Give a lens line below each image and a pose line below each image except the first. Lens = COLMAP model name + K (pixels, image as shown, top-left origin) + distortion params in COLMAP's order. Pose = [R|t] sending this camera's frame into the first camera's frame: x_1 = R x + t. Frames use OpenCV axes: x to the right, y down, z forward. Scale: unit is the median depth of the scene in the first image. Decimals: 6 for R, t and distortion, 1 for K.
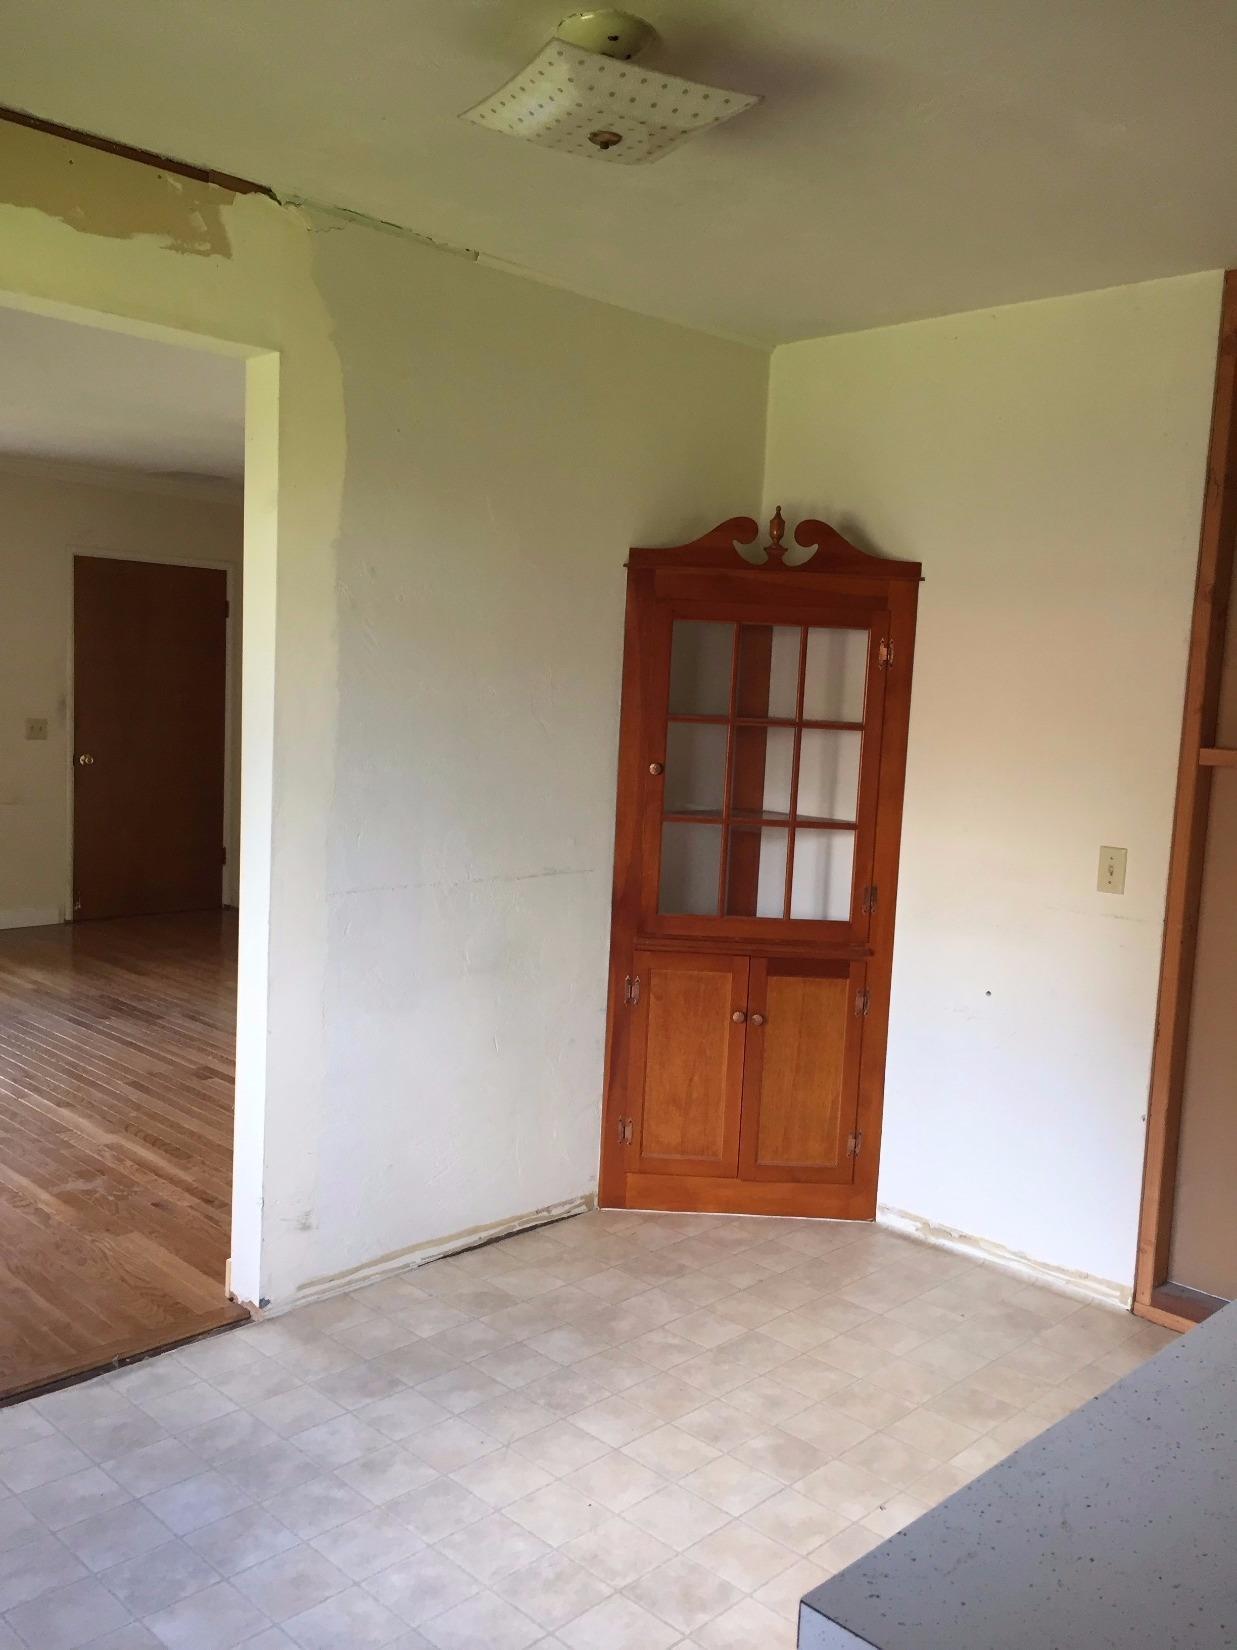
lens RADIAL K [[1407.4, 0, 621.9], [0, 1407.4, 822.5], [0, 0, 1]] dist [0.042568, -0.017167]
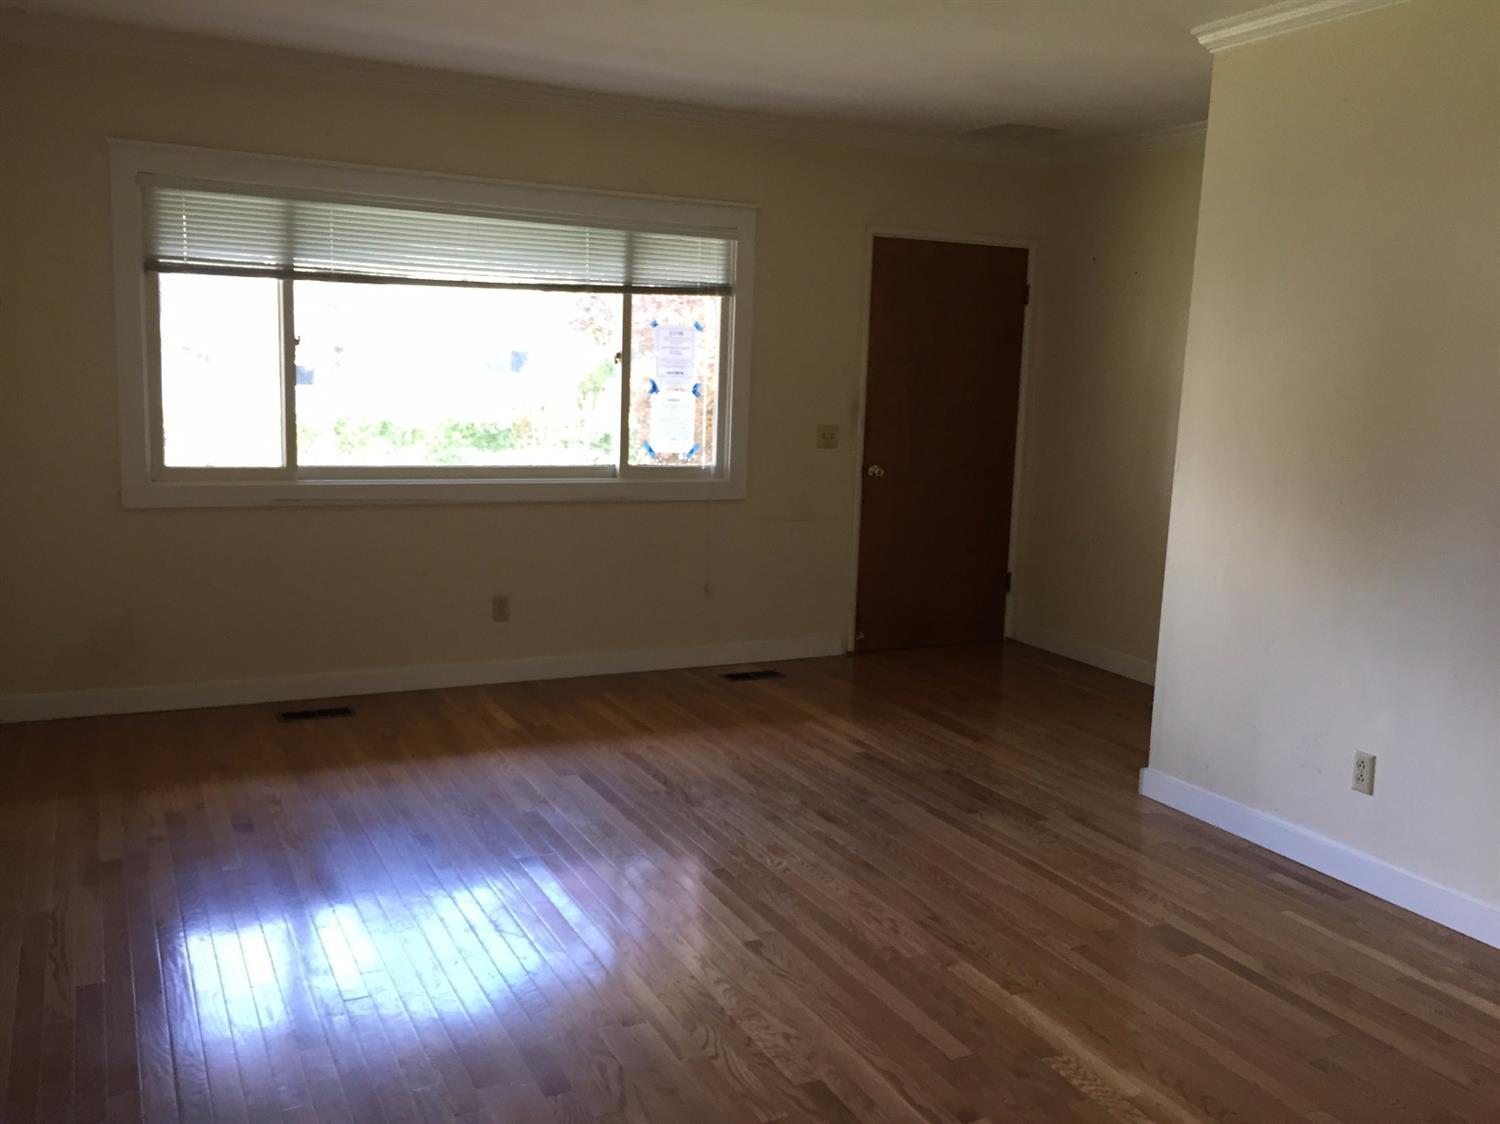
lens RADIAL K [[1279.4, 0, 748.0], [0, 1279.4, 564.3], [0, 0, 1]] dist [0.042568, -0.017167]
pose [[0.945428, 0.036957, -0.323729, -0.226570], [-0.022922, 0.998629, 0.047061, -0.026119], [0.325024, -0.037072, 0.944979, 0.257004]]
